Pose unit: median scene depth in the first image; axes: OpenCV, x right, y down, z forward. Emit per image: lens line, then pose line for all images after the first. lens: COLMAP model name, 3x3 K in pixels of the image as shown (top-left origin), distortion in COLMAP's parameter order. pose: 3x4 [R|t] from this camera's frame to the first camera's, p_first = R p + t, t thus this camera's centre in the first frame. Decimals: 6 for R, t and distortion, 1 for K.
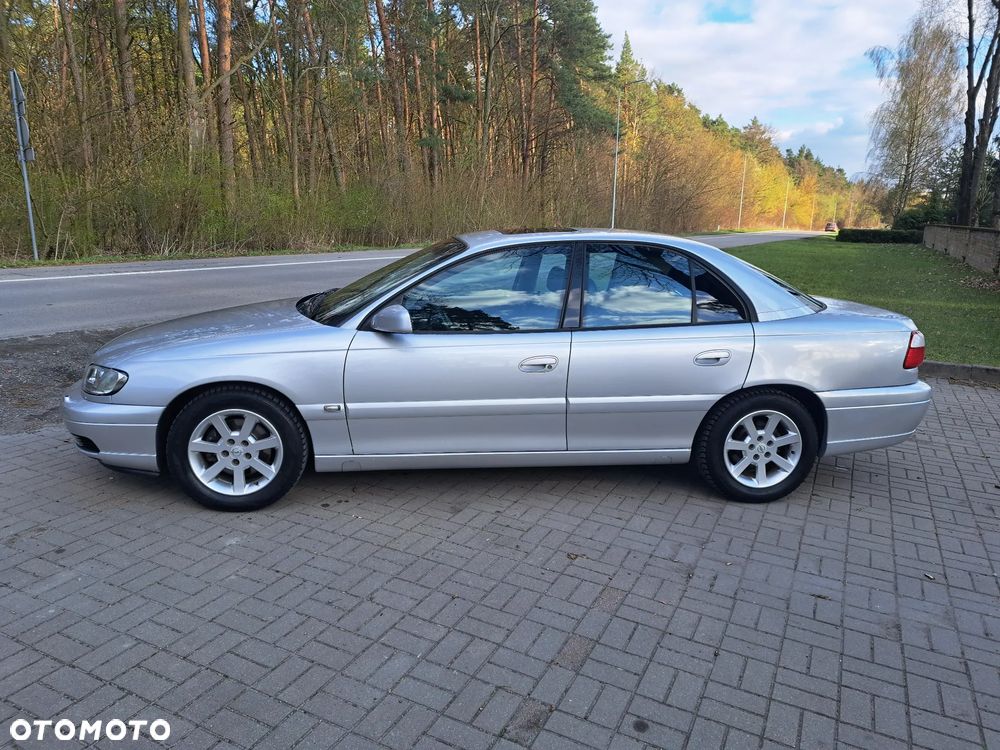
lens RADIAL K [[712.2, 0, 500.1], [0, 712.2, 372.5], [0, 0, 1]] dist [0.069910, -0.055117]
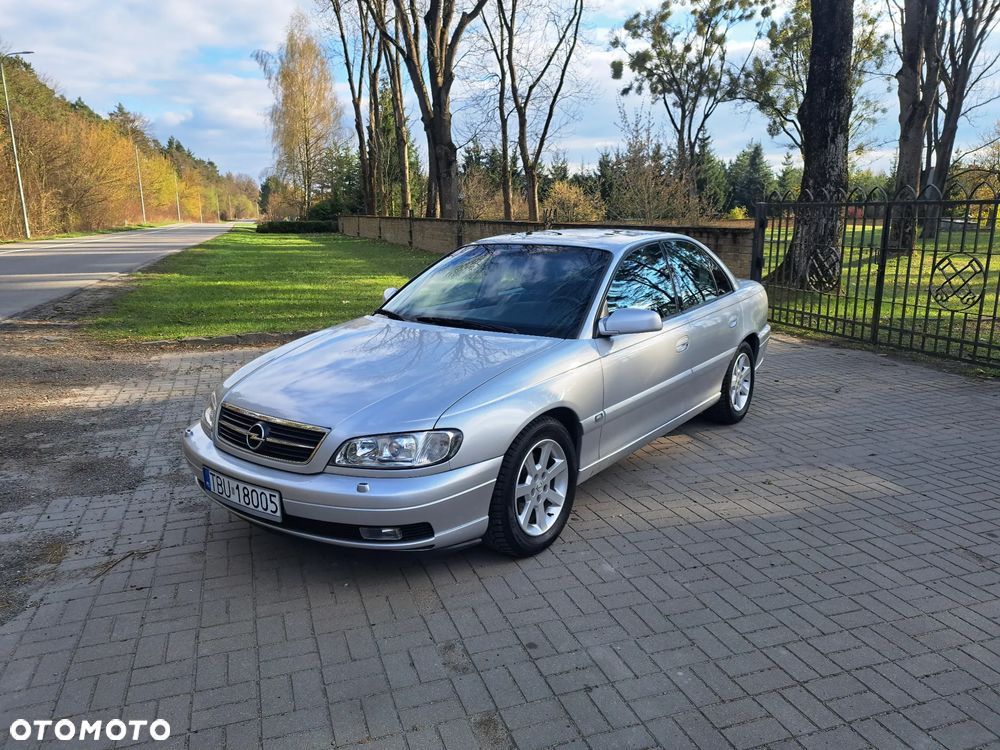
lens RADIAL K [[712.2, 0, 500.9], [0, 712.2, 371.5], [0, 0, 1]] dist [0.069910, -0.055117]
pose [[0.693311, -0.182607, 0.697118, -0.965034], [0.176443, 0.980933, 0.081472, -0.113931], [-0.698704, 0.066516, 0.712312, 0.351226]]
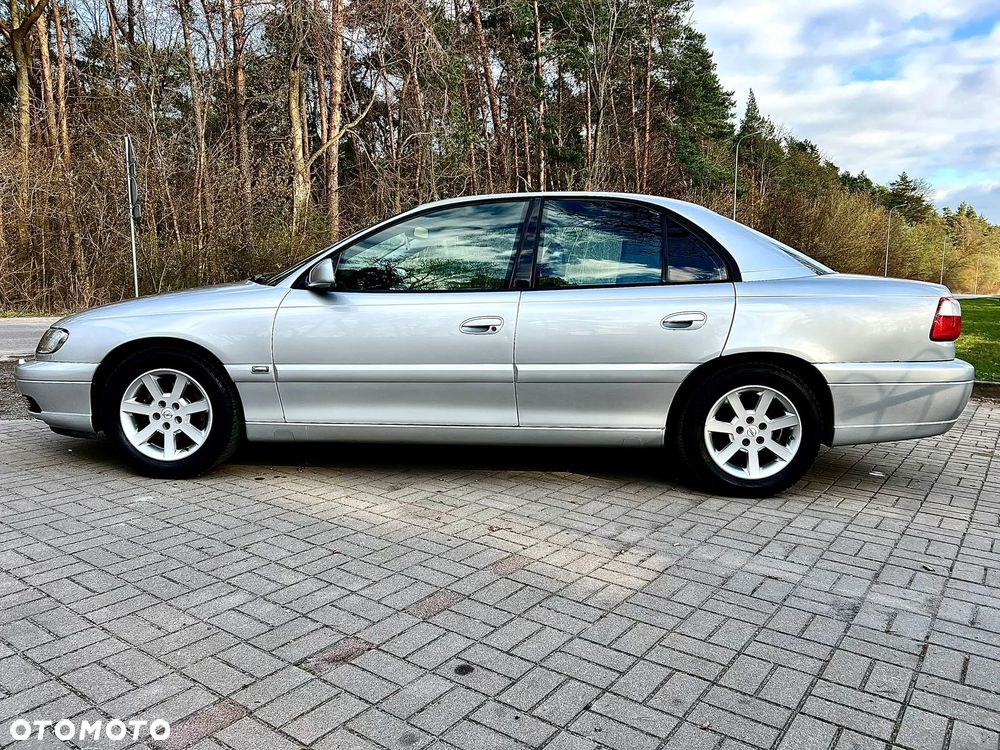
lens RADIAL K [[751.6, 0, 495.8], [0, 751.6, 379.3], [0, 0, 1]] dist [0.042827, -0.045770]
pose [[0.986372, 0.006247, -0.164412, 0.222295], [-0.021550, 0.995576, -0.091460, 0.139168], [0.163114, 0.093756, 0.982142, 0.067606]]
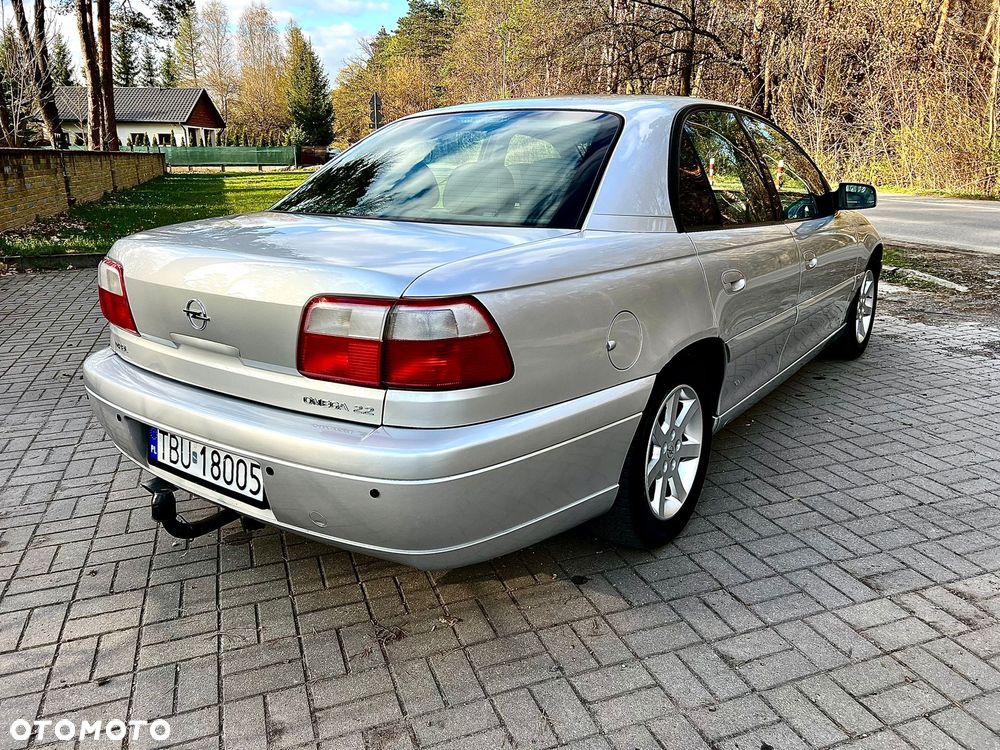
lens RADIAL K [[751.6, 0, 503.7], [0, 751.6, 376.5], [0, 0, 1]] dist [0.042827, -0.045770]
pose [[-0.690880, 0.181157, -0.699905, 0.866366], [-0.171842, 0.899206, 0.402367, -0.282729], [0.702250, 0.398261, -0.590113, 1.742033]]
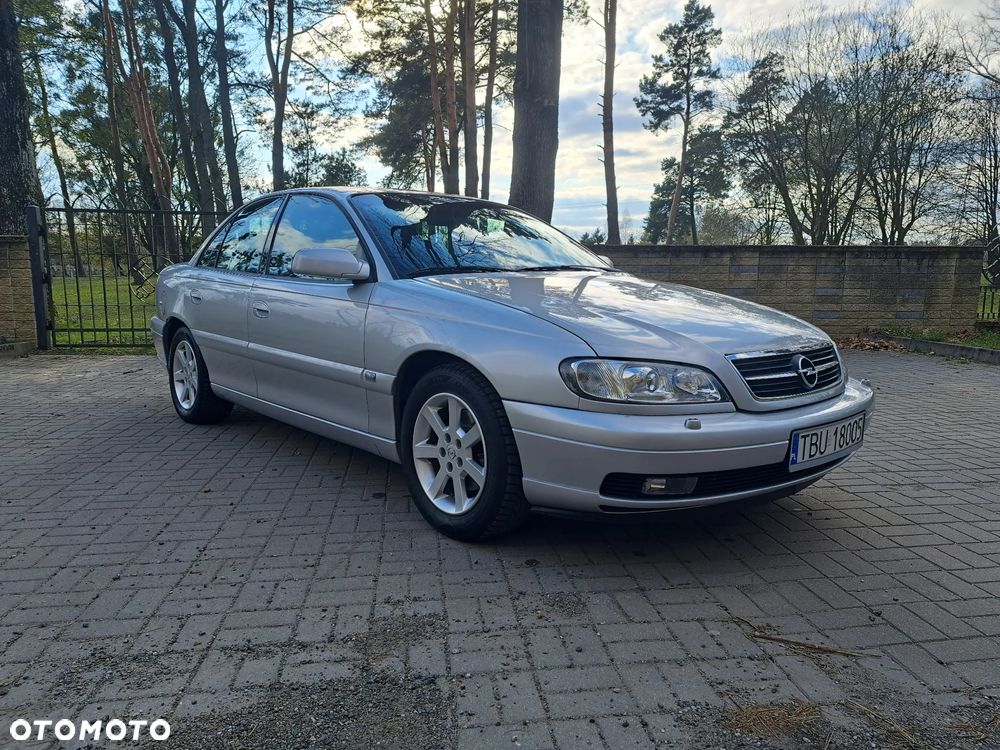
lens RADIAL K [[712.2, 0, 501.3], [0, 712.2, 373.4], [0, 0, 1]] dist [0.069910, -0.055117]
pose [[-0.556583, -0.147794, 0.817540, -0.988766], [0.161650, 0.945977, 0.281065, -0.252356], [-0.814914, 0.288591, -0.502623, 1.668560]]
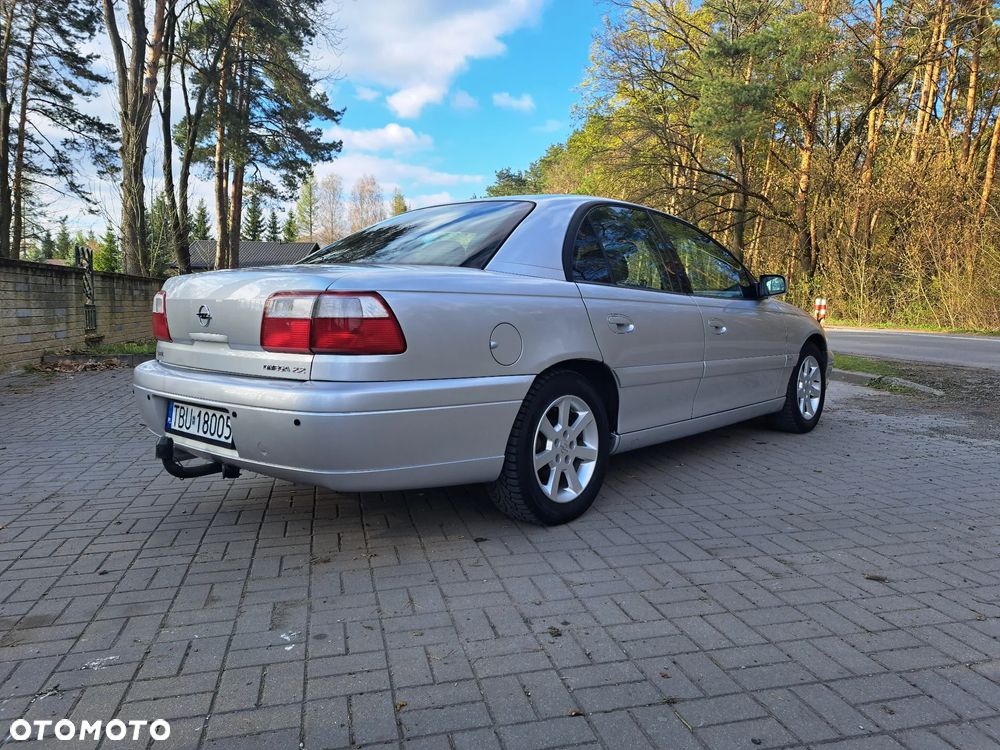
lens RADIAL K [[712.2, 0, 507.5], [0, 712.2, 369.0], [0, 0, 1]] dist [0.069910, -0.055117]
pose [[-0.759711, 0.025993, -0.649741, 0.877590], [-0.171079, 0.956010, 0.238279, -0.247383], [0.627353, 0.292181, -0.721844, 1.985814]]
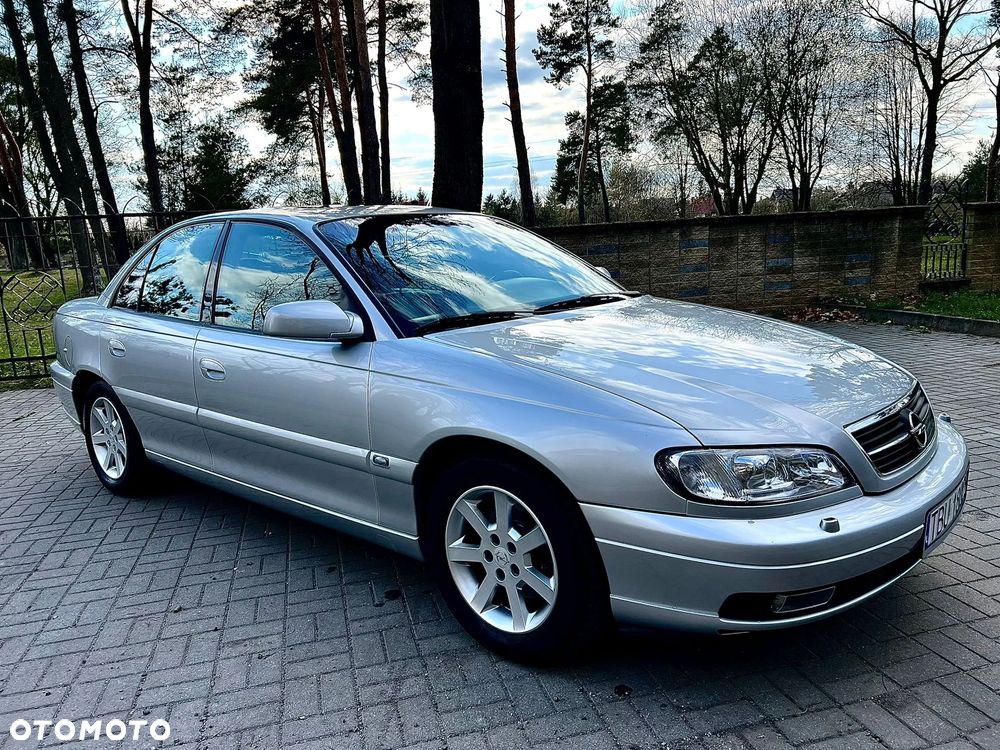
lens RADIAL K [[751.6, 0, 499.2], [0, 751.6, 376.6], [0, 0, 1]] dist [0.042827, -0.045770]
pose [[-0.657848, -0.134187, 0.741100, -0.827977], [0.196841, 0.919166, 0.341157, -0.328147], [-0.726973, 0.370308, -0.578258, 1.675787]]
